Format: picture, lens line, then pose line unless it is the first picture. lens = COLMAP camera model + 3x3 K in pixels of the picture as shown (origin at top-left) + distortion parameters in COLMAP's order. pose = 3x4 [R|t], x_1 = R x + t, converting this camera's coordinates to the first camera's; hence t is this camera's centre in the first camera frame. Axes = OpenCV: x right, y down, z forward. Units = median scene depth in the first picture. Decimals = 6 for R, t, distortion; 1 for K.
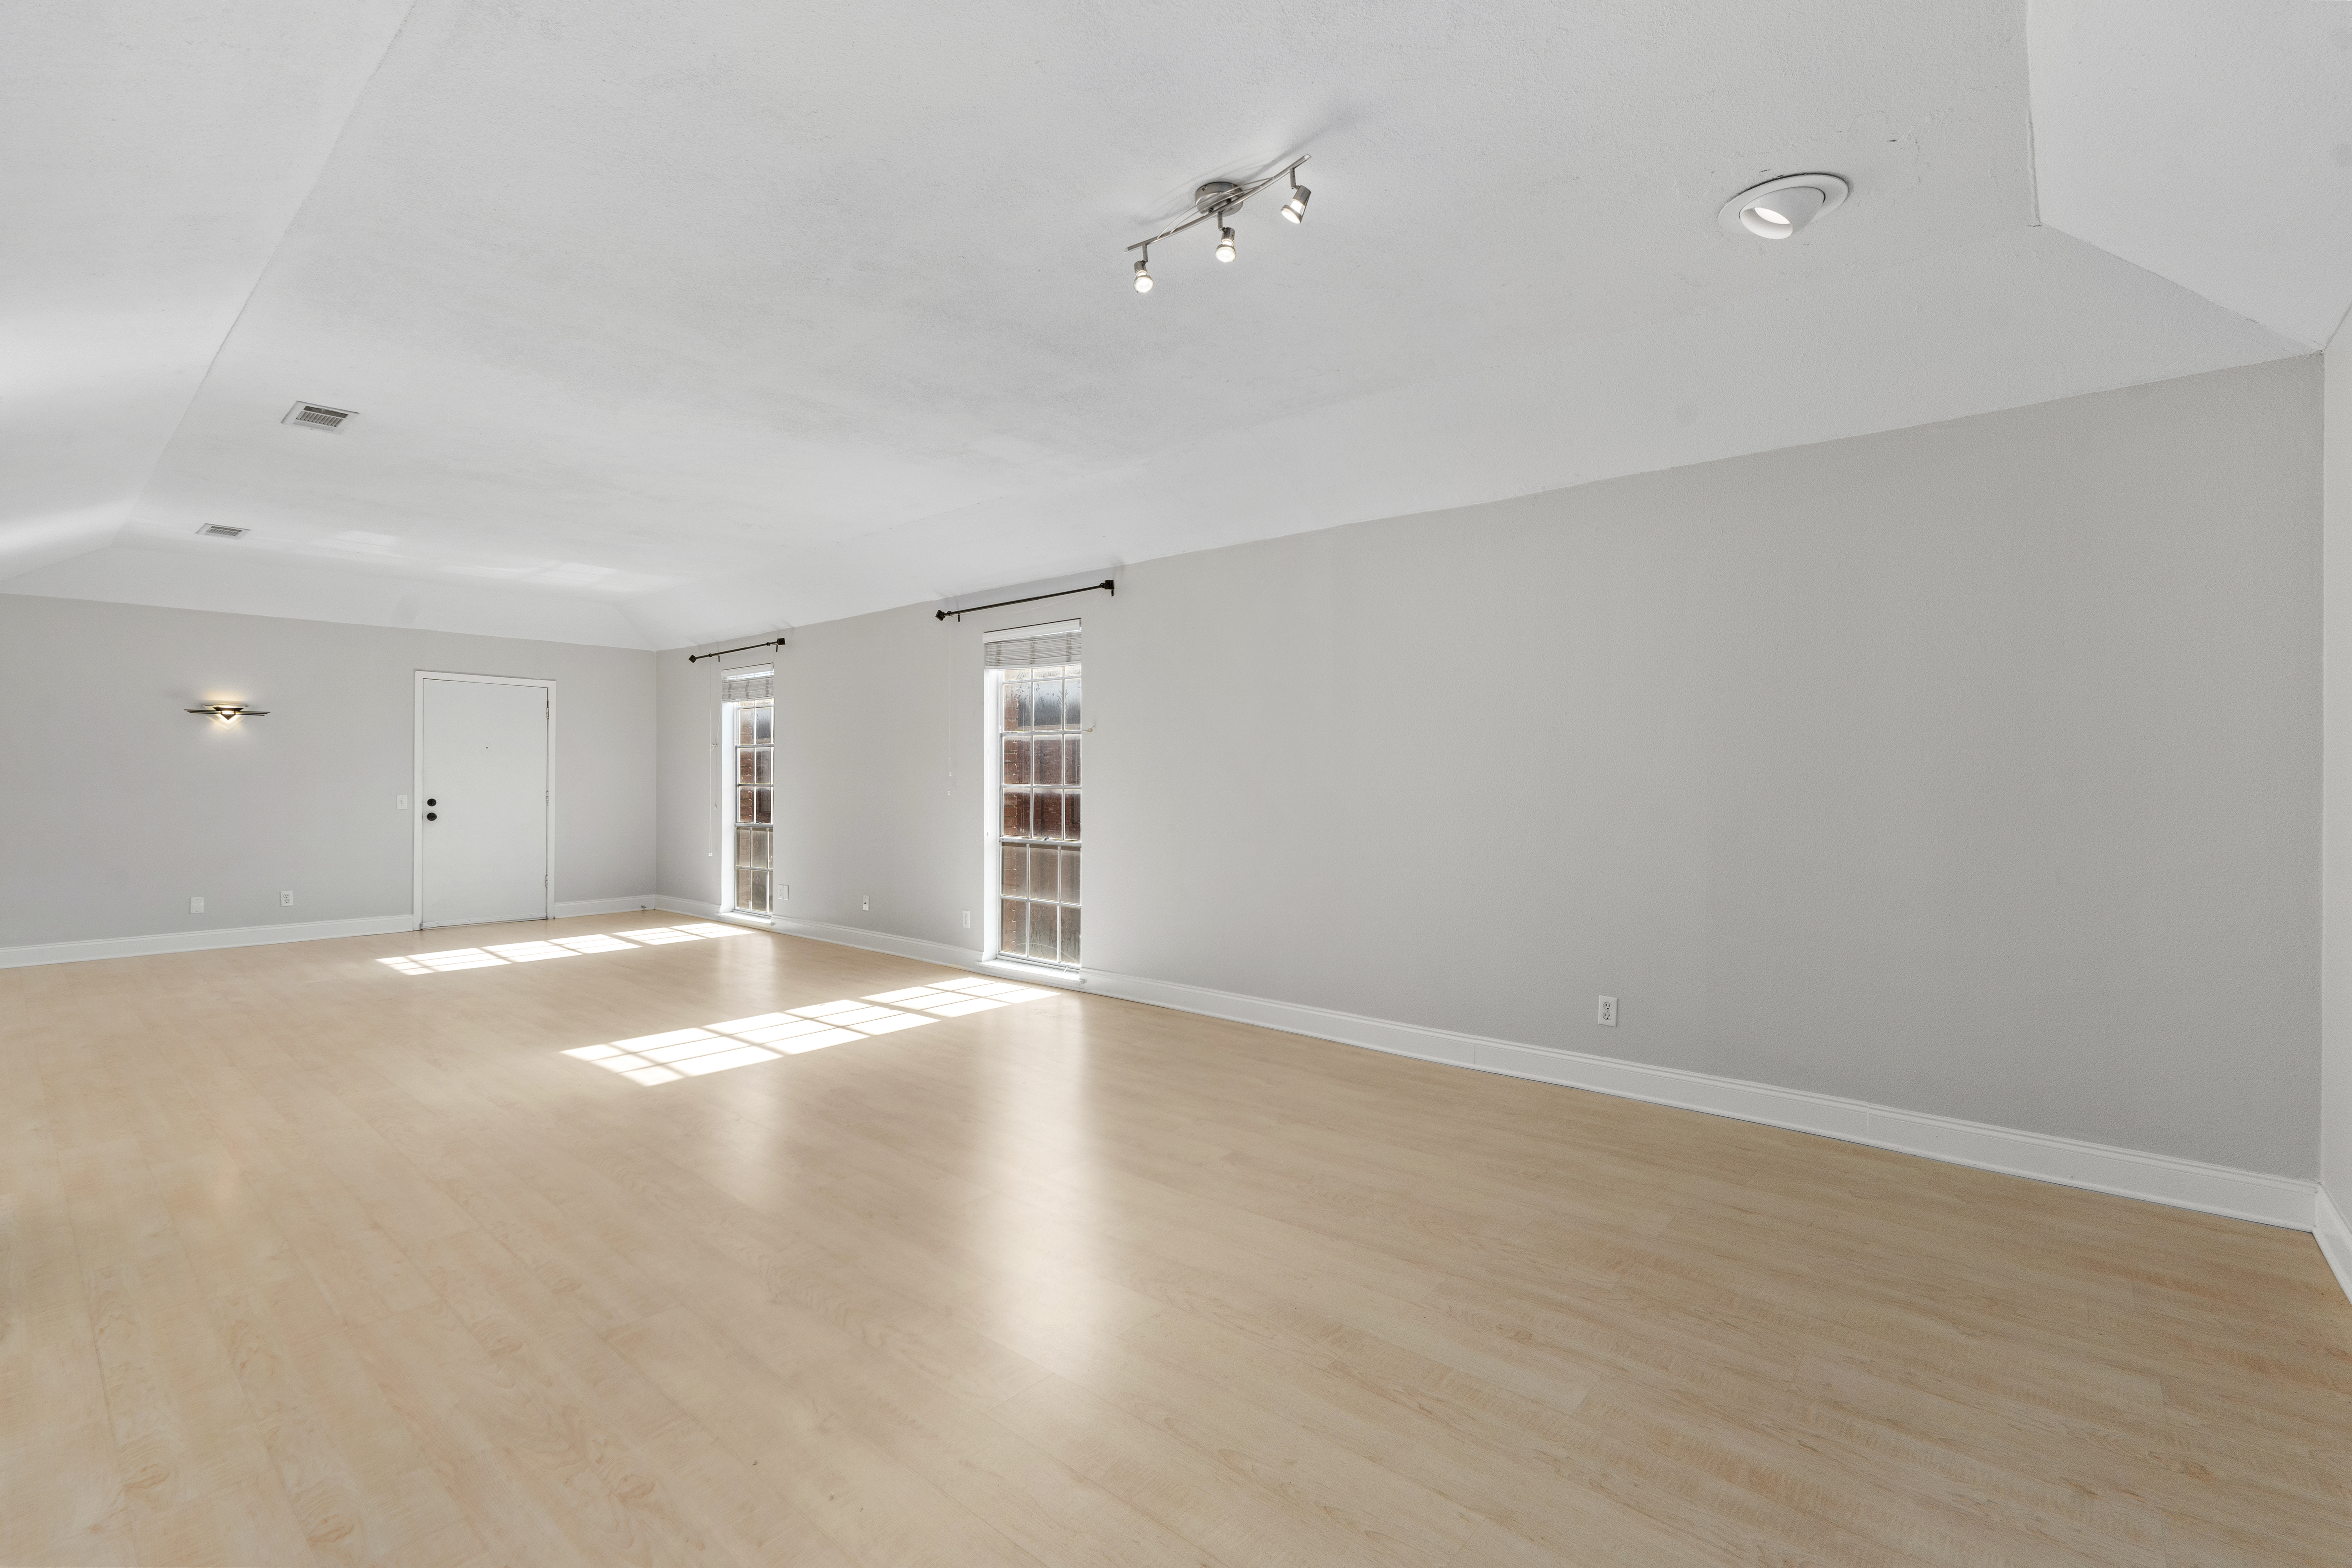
lens RADIAL K [[1048.9, 0, 1176.9], [0, 1048.9, 778.0], [0, 0, 1]] dist [-0.001723, -0.000448]
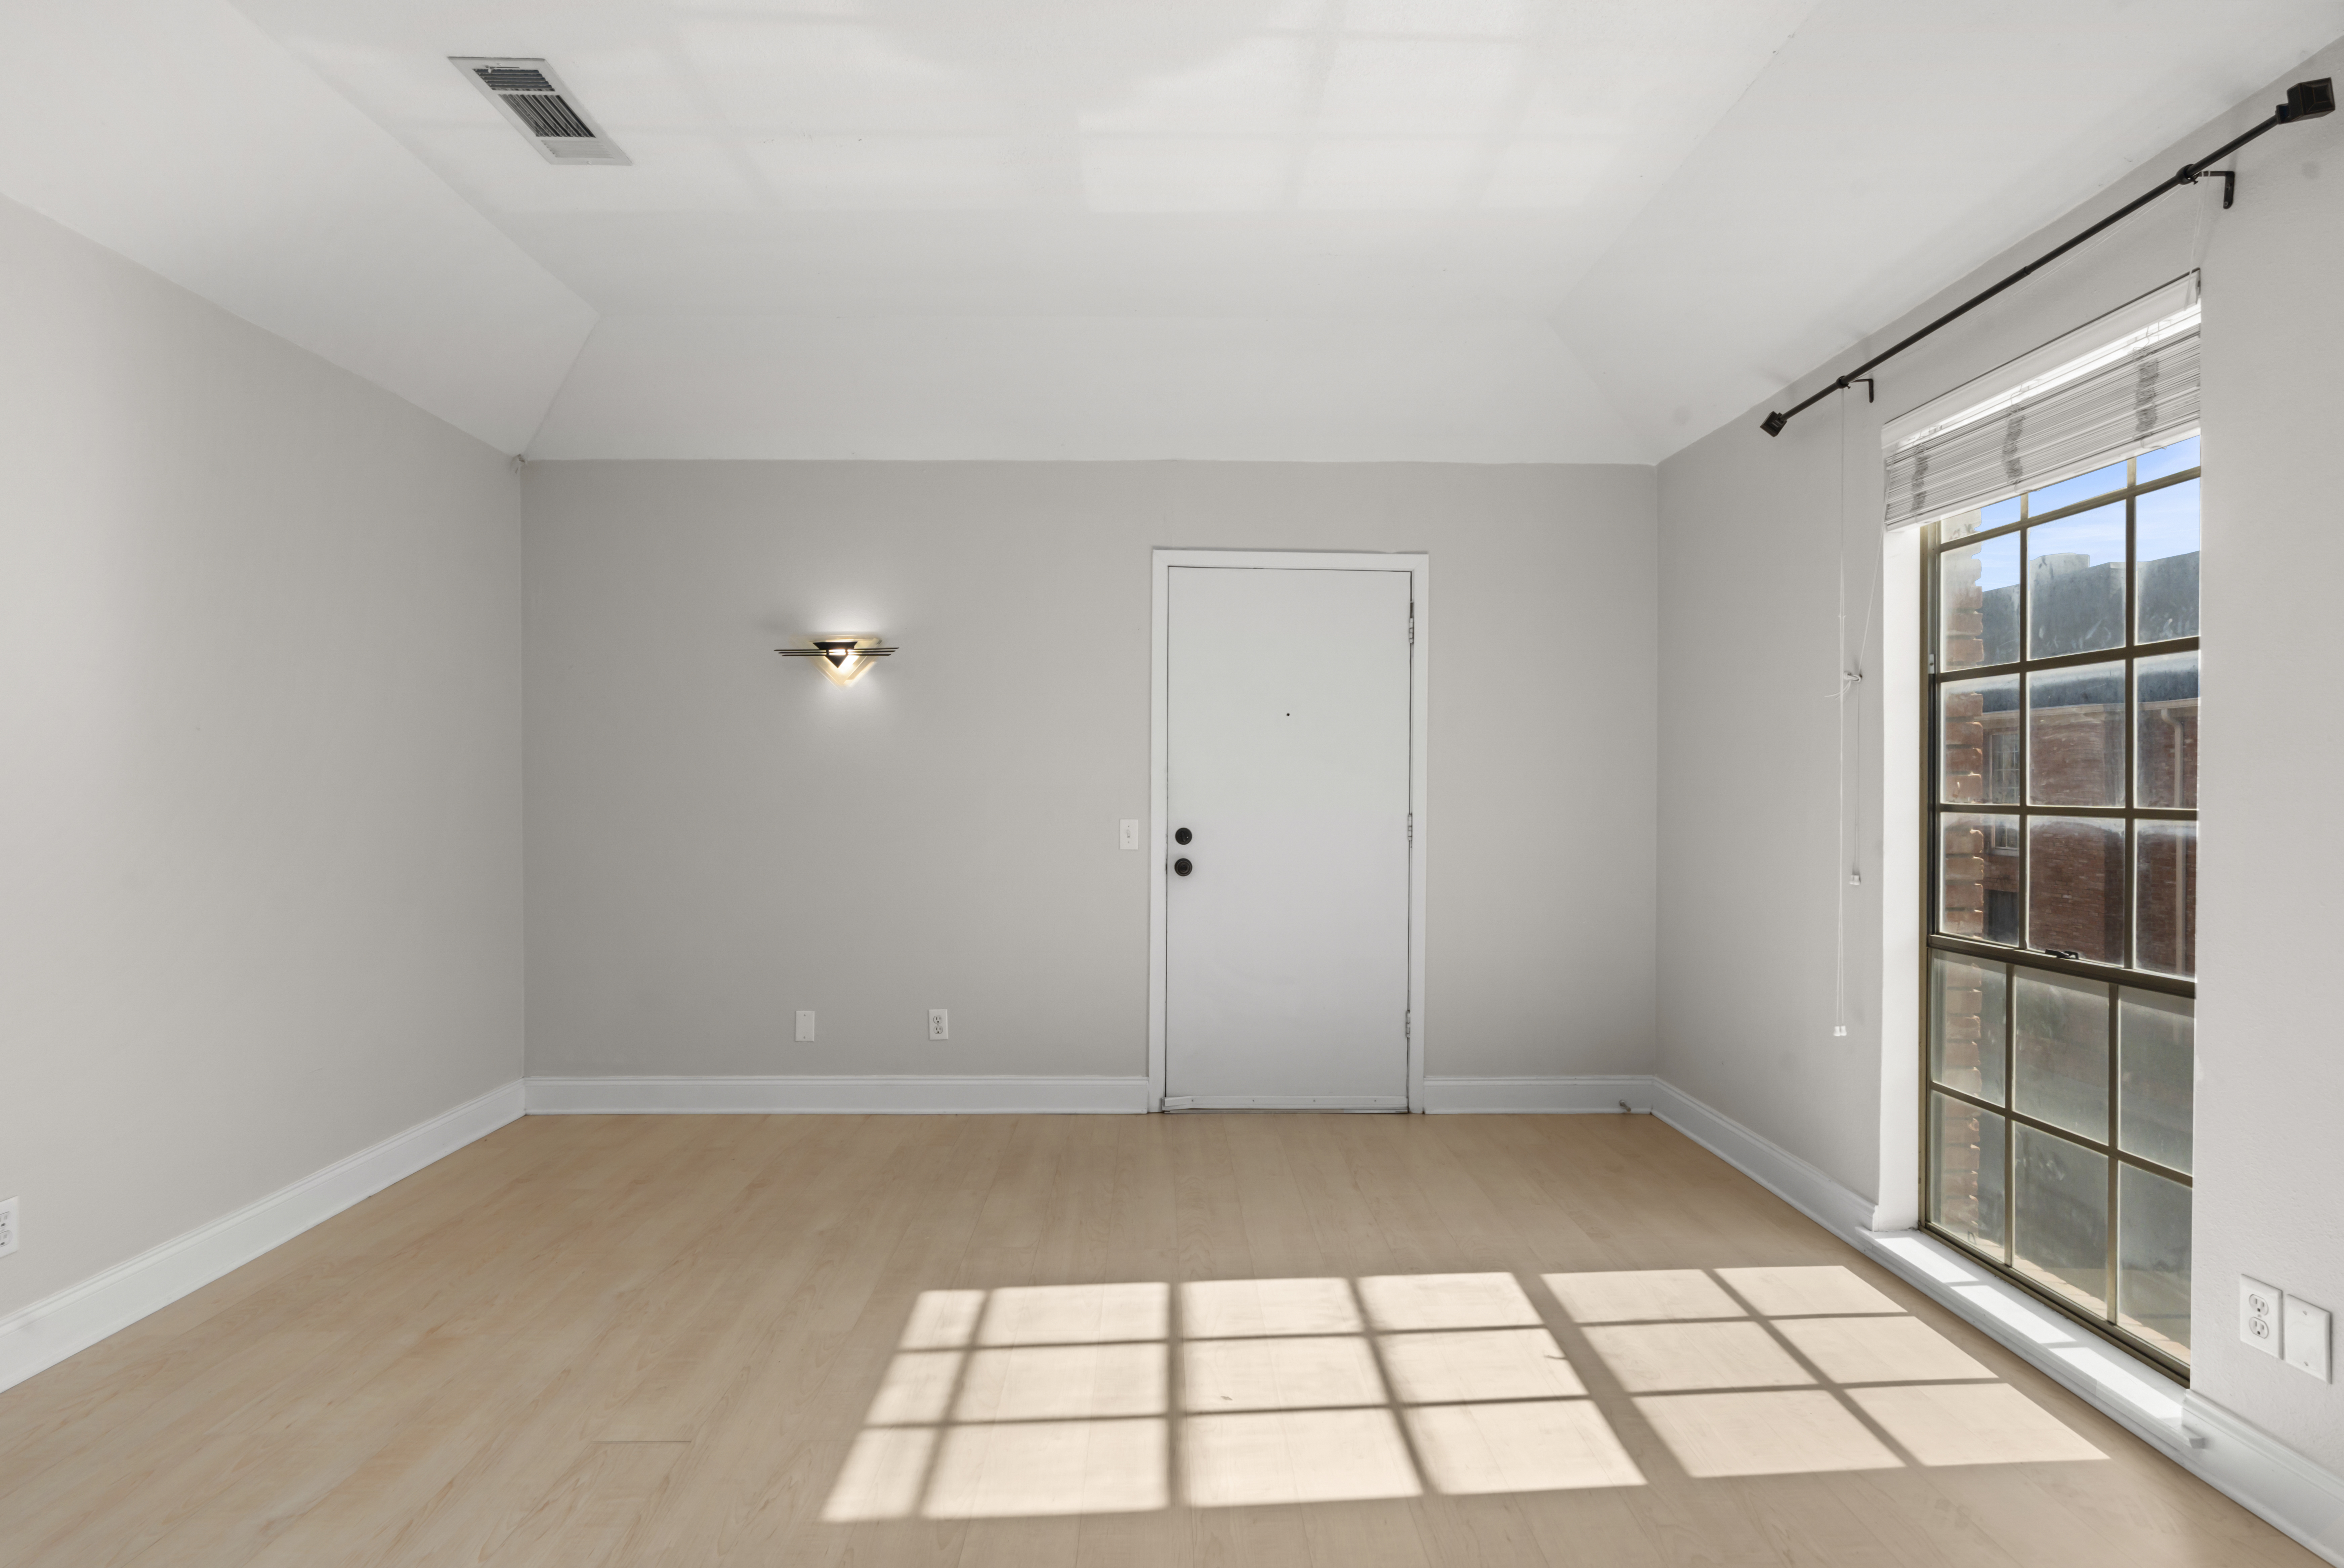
lens RADIAL K [[1122.2, 0, 1176.9], [0, 1122.2, 786.0], [0, 0, 1]] dist [-0.002489, -0.000790]
pose [[0.668395, 0.003784, -0.743797, -0.355034], [-0.002425, 0.999993, 0.002908, 0.000060], [0.743803, -0.000140, 0.668399, 0.682954]]
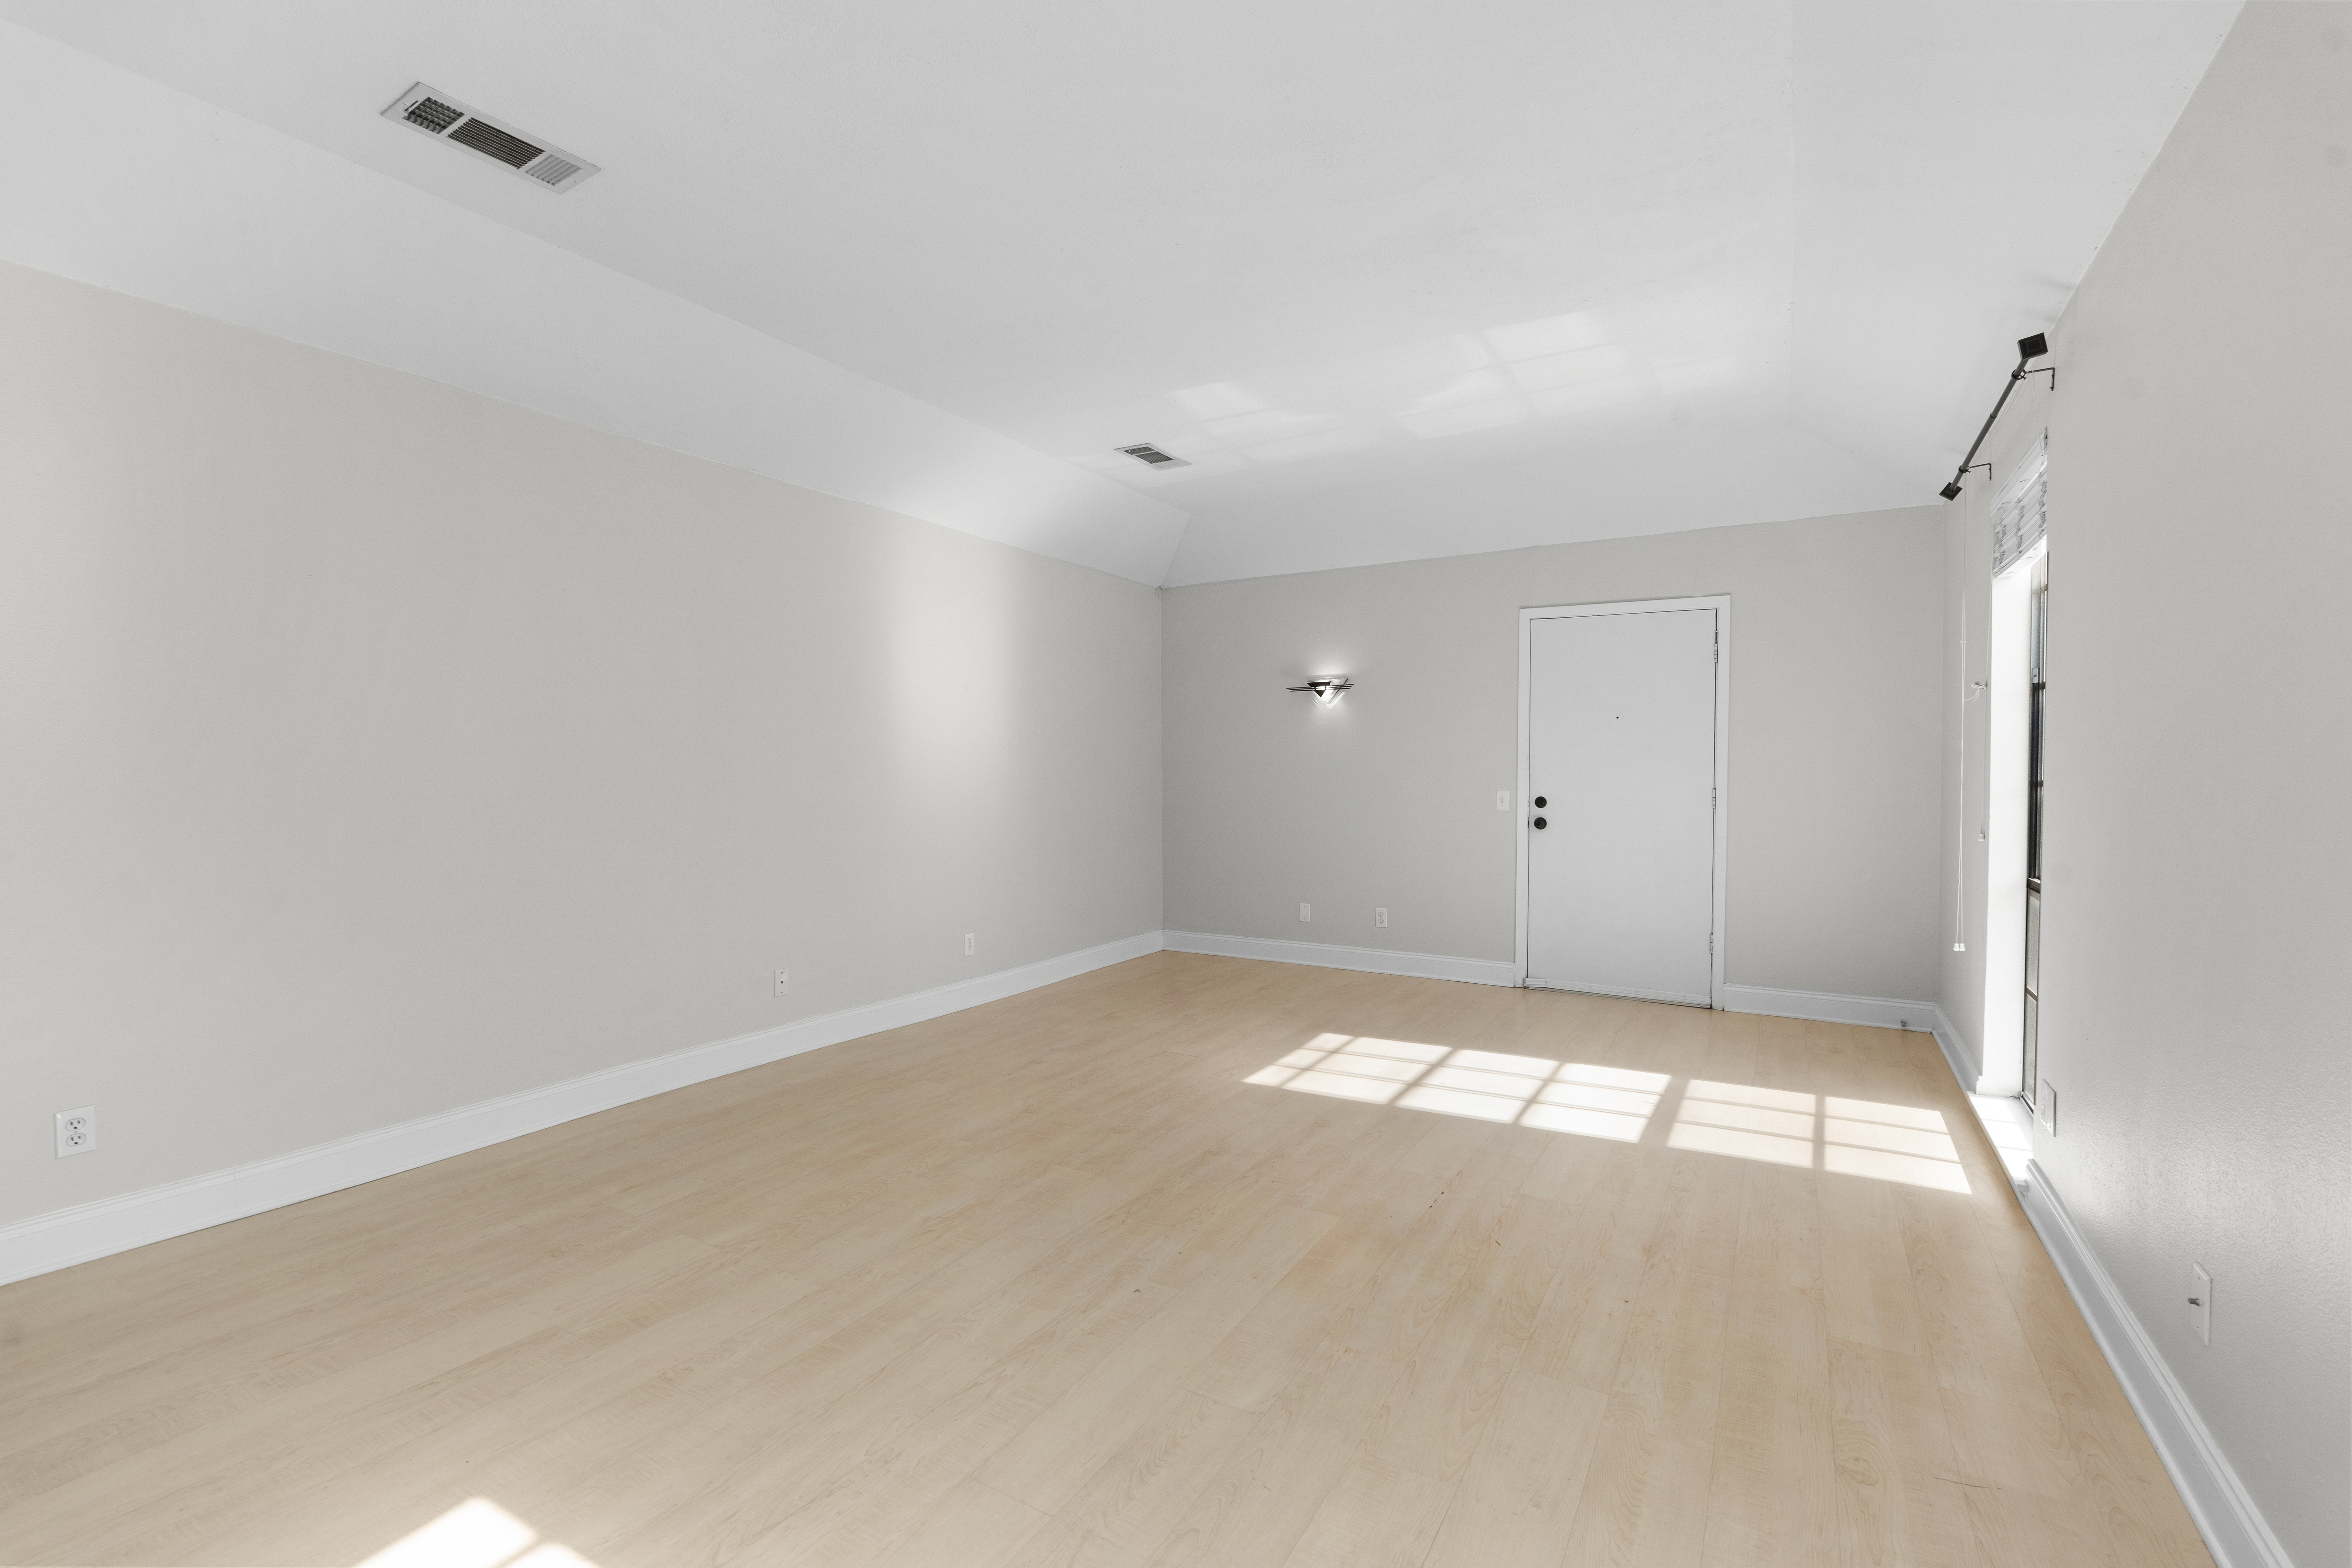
lens RADIAL K [[1024.7, 0, 1176.0], [0, 1024.7, 784.0], [0, 0, 1]] dist [-0.000808, -0.000133]
pose [[0.174445, 0.017489, -0.984512, -0.106111], [0.001038, 0.999838, 0.017946, -0.000402], [0.984666, -0.004153, 0.174398, 0.666993]]
